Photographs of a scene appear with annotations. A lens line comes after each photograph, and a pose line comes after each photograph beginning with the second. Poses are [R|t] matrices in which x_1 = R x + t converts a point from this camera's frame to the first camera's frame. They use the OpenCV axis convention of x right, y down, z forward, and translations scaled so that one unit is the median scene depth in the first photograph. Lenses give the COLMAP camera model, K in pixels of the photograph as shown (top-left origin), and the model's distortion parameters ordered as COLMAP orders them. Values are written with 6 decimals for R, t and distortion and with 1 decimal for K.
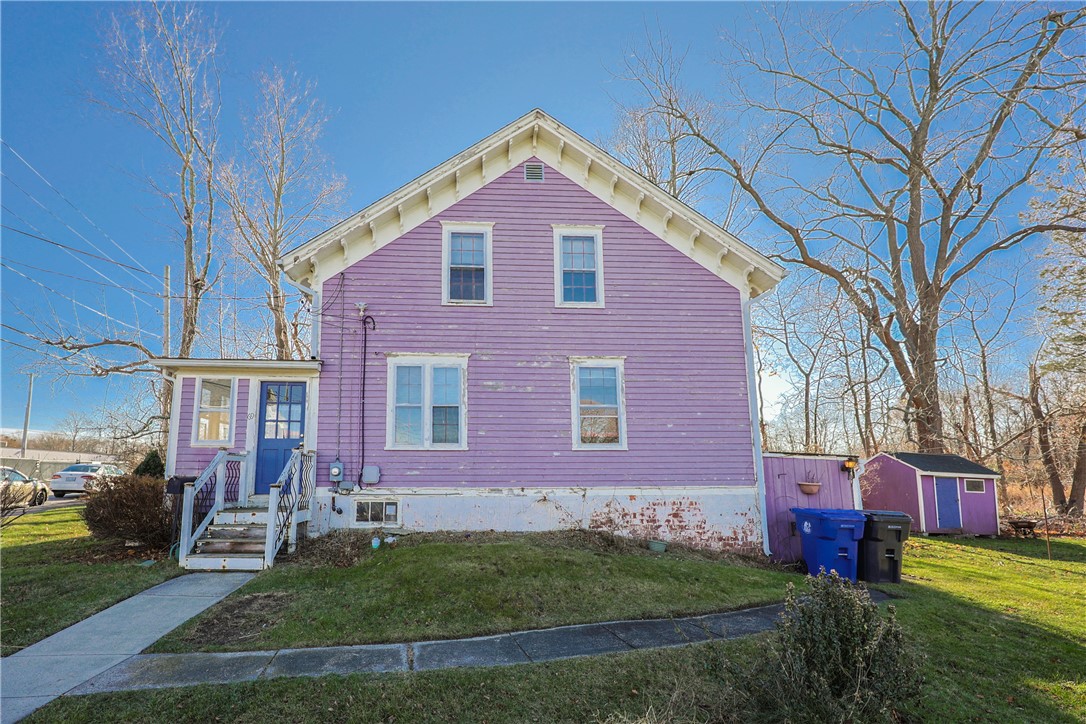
lens RADIAL K [[467.5, 0, 512.4], [0, 467.5, 416.7], [0, 0, 1]] dist [0.007402, -0.001041]
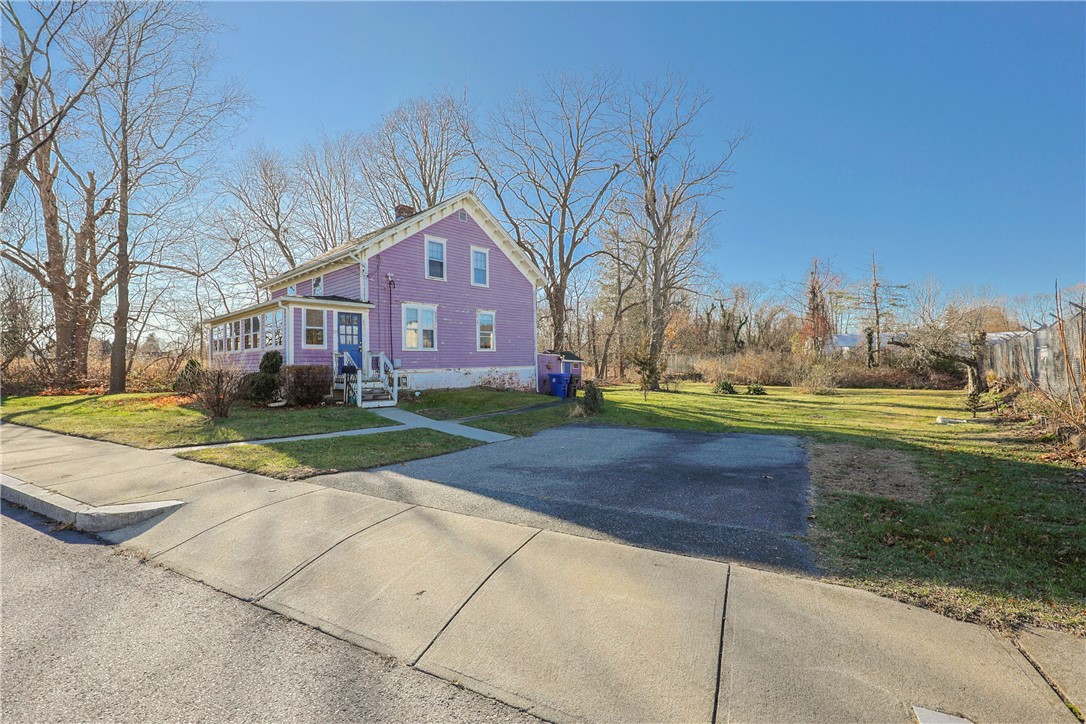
lens RADIAL K [[467.5, 0, 538.5], [0, 467.5, 361.1], [0, 0, 1]] dist [0.007402, -0.001041]
pose [[0.719656, -0.007274, 0.694292, -1.194399], [-0.075828, 0.993141, 0.089003, -0.103701], [-0.690177, -0.116698, 0.714169, -0.799682]]
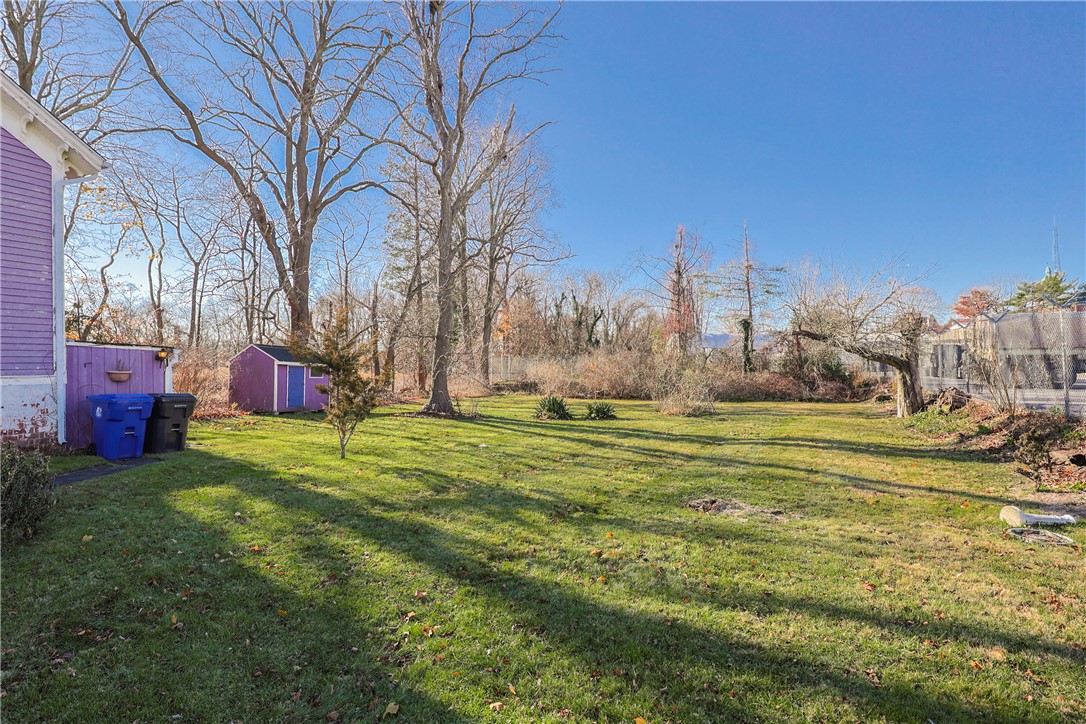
lens RADIAL K [[521.9, 0, 544.1], [0, 521.9, 357.6], [0, 0, 1]] dist [-0.015835, -0.001512]
pose [[0.488952, 0.005399, 0.872294, 0.085099], [-0.097531, 0.994049, 0.048517, -0.039198], [-0.866841, -0.108798, 0.486569, -0.387731]]
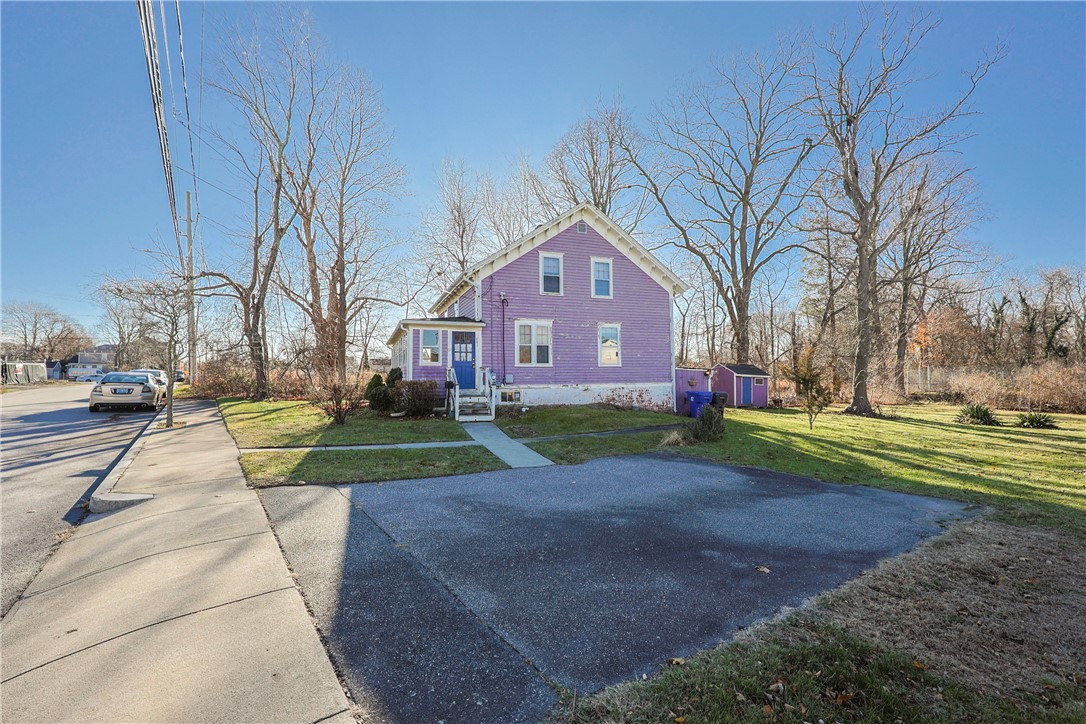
lens RADIAL K [[467.5, 0, 541.1], [0, 467.5, 355.8], [0, 0, 1]] dist [0.007402, -0.001041]
pose [[0.954953, 0.006822, 0.296679, -0.740855], [-0.031514, 0.996414, 0.078525, -0.135190], [-0.295079, -0.084337, 0.951743, -0.934007]]
